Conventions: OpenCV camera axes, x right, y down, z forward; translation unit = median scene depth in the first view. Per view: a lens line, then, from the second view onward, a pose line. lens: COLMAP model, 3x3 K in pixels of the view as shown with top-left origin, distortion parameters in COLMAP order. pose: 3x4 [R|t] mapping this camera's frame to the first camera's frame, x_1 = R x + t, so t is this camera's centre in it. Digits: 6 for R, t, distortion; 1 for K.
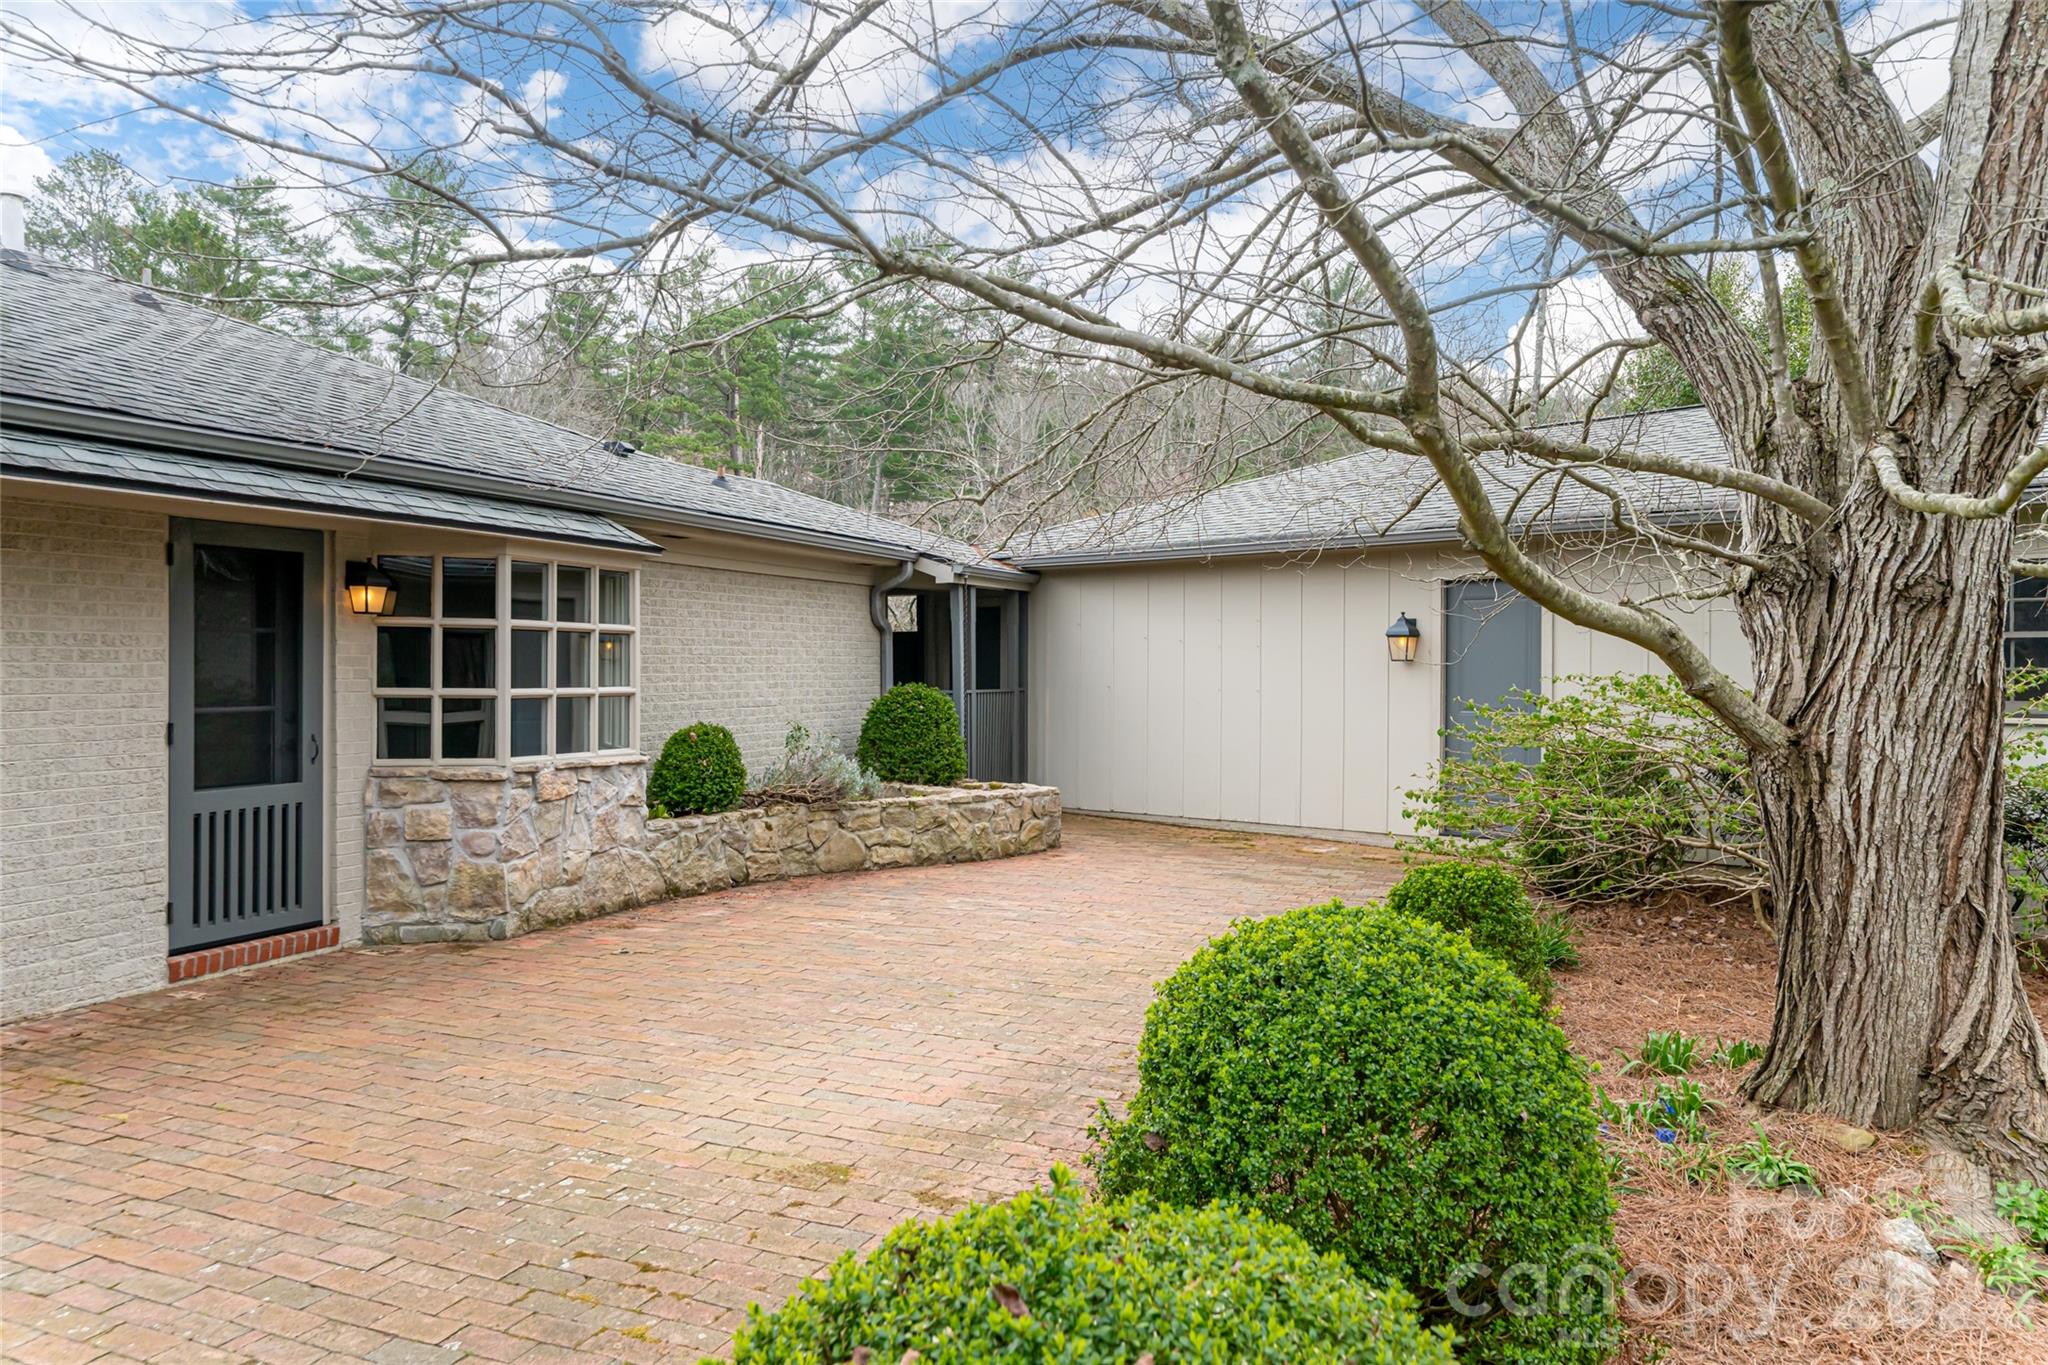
lens RADIAL K [[1406.3, 0, 1024.0], [0, 1406.3, 682.5], [0, 0, 1]] dist [0.006204, 0.000360]
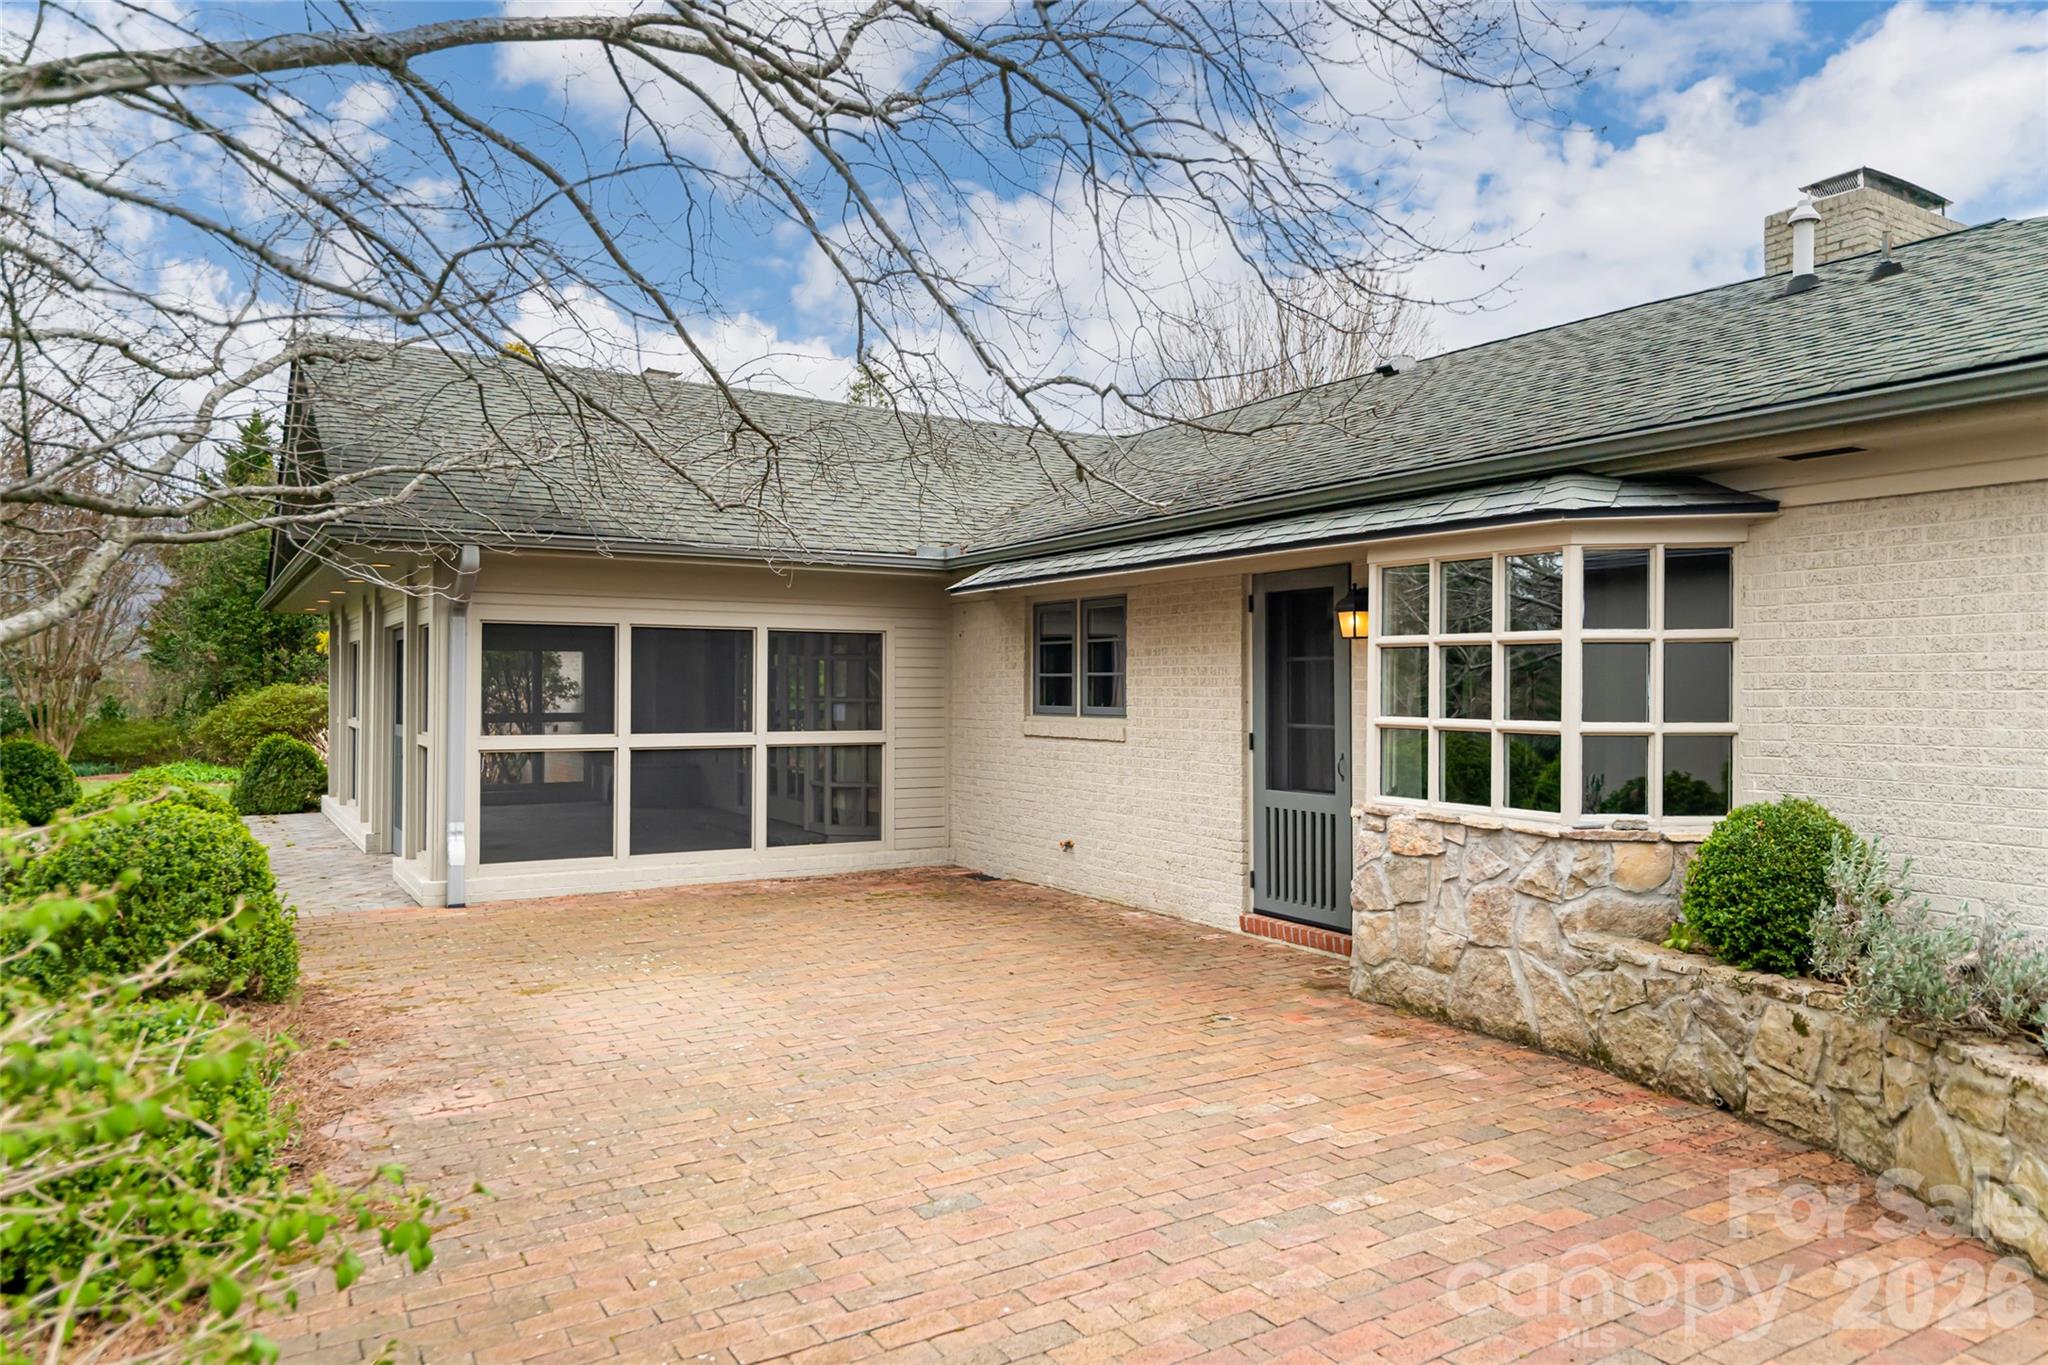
lens RADIAL K [[1319.1, 0, 1024.0], [0, 1319.1, 682.5], [0, 0, 1]] dist [-0.002729, -0.000666]
pose [[-0.587507, -0.010604, -0.809150, 0.424339], [-0.020074, 0.999797, 0.001473, -0.013380], [0.808970, 0.017108, -0.587601, 1.297007]]
